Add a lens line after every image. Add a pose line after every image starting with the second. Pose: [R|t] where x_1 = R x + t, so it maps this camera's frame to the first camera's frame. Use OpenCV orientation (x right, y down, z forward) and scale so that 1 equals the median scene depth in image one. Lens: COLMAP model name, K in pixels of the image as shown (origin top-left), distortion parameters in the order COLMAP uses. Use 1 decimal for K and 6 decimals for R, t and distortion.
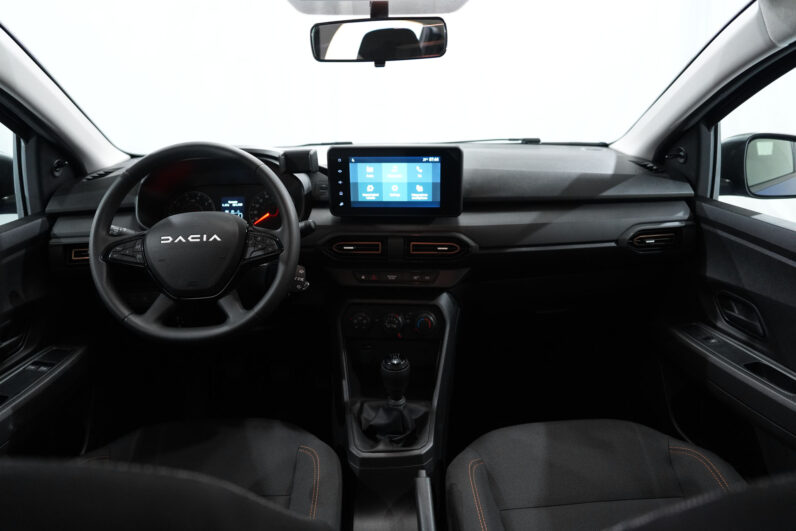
lens RADIAL K [[545.2, 0, 398.7], [0, 545.2, 264.2], [0, 0, 1]] dist [-0.068770, 0.011088]
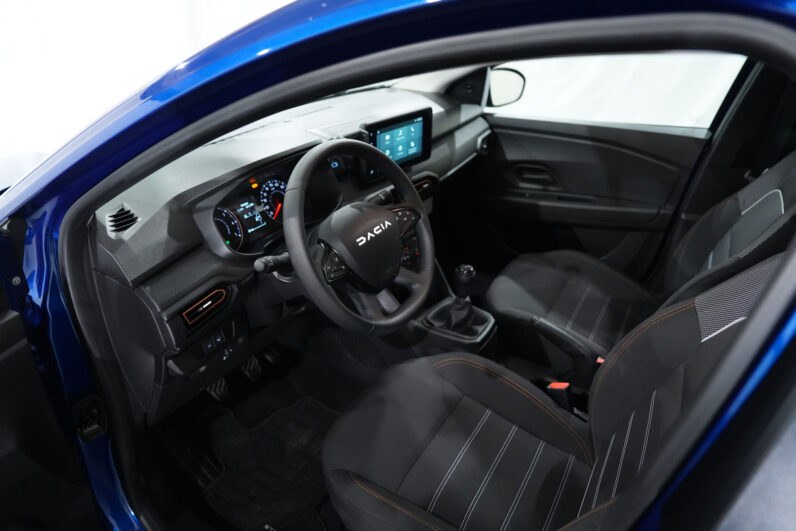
lens RADIAL K [[545.2, 0, 396.6], [0, 545.2, 263.1], [0, 0, 1]] dist [-0.068770, 0.011088]
pose [[0.551906, -0.373560, 0.745556, -0.931836], [0.268001, 0.926079, 0.265619, -0.207403], [-0.789668, 0.053213, 0.611223, 0.247238]]
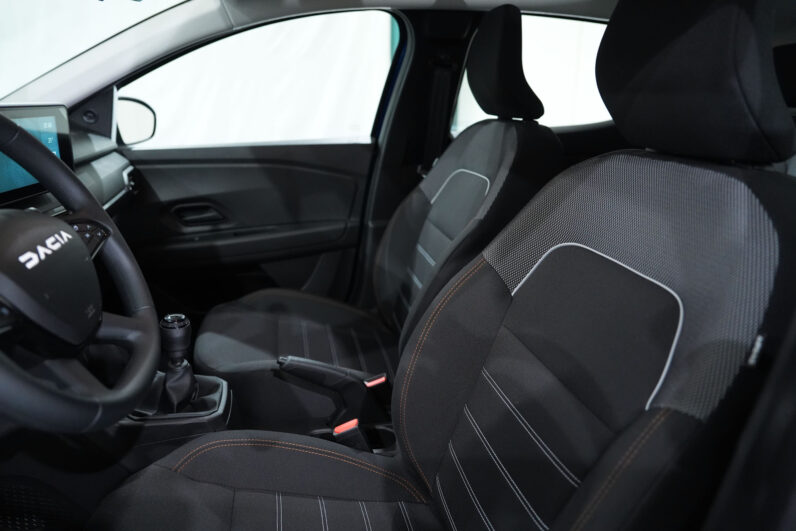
lens RADIAL K [[545.2, 0, 394.5], [0, 545.2, 265.4], [0, 0, 1]] dist [-0.068770, 0.011088]
pose [[-0.146669, -0.283471, 0.947698, -0.776671], [0.306155, 0.898009, 0.315990, -0.075333], [-0.940615, 0.336489, -0.044924, 0.537037]]
